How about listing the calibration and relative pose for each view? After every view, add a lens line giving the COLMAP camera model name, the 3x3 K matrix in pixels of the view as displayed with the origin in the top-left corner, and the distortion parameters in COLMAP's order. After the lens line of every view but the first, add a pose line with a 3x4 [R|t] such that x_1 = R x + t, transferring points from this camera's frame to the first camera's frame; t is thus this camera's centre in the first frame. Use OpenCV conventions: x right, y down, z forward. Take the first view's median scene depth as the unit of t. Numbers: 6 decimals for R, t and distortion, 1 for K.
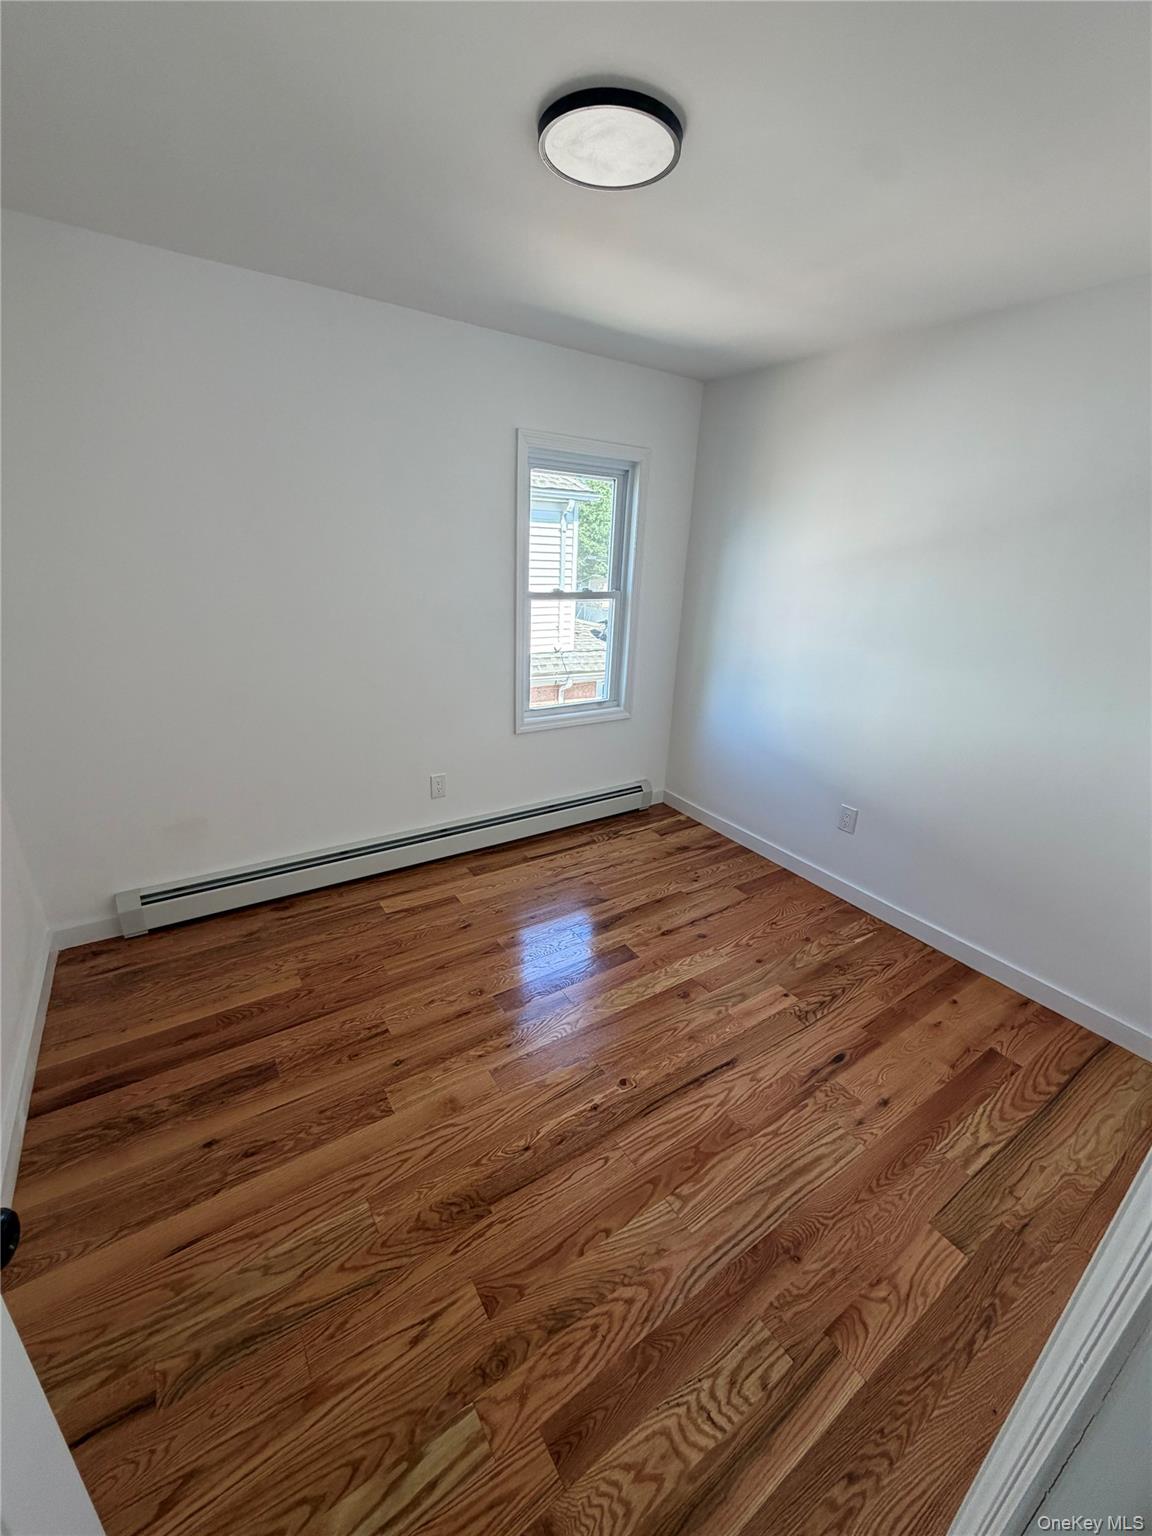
lens RADIAL K [[617.5, 0, 571.9], [0, 617.5, 773.0], [0, 0, 1]] dist [-0.000931, 0.000809]
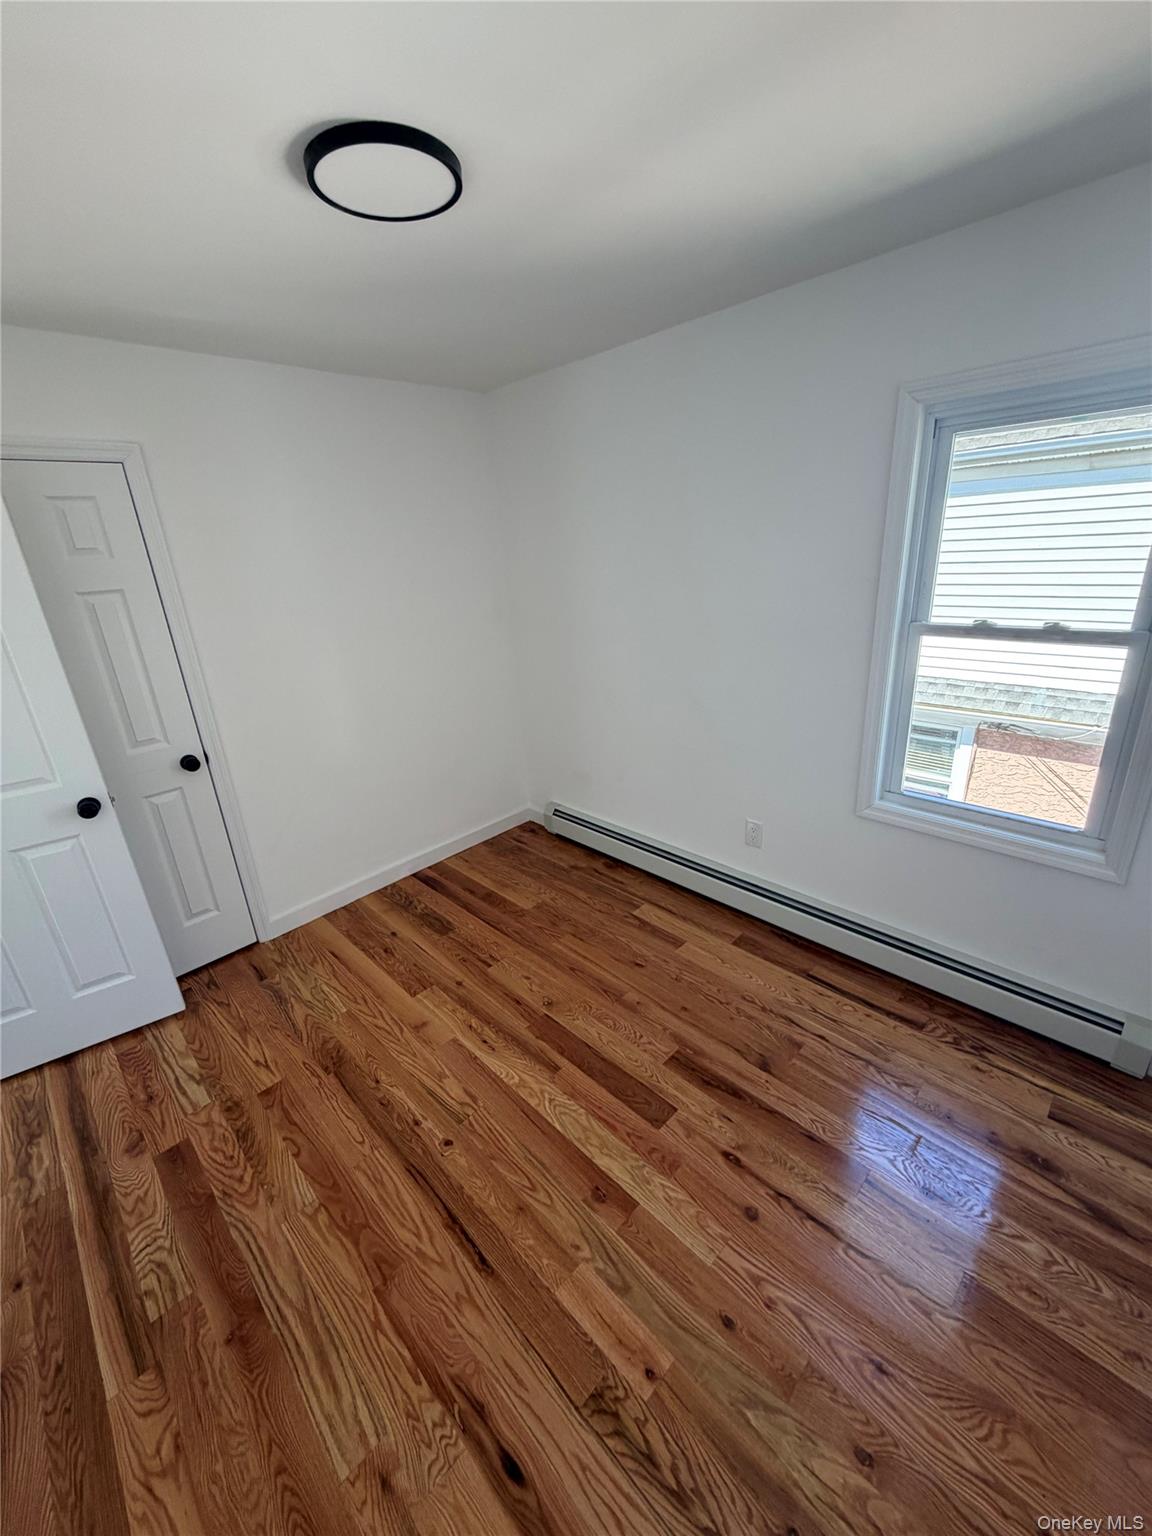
lens RADIAL K [[617.5, 0, 572.5], [0, 617.5, 766.9], [0, 0, 1]] dist [-0.000931, 0.000809]
pose [[0.181325, 0.288235, -0.940235, 0.891431], [-0.277629, 0.932197, 0.232230, -0.331479], [0.943421, 0.218928, 0.249054, 0.860603]]
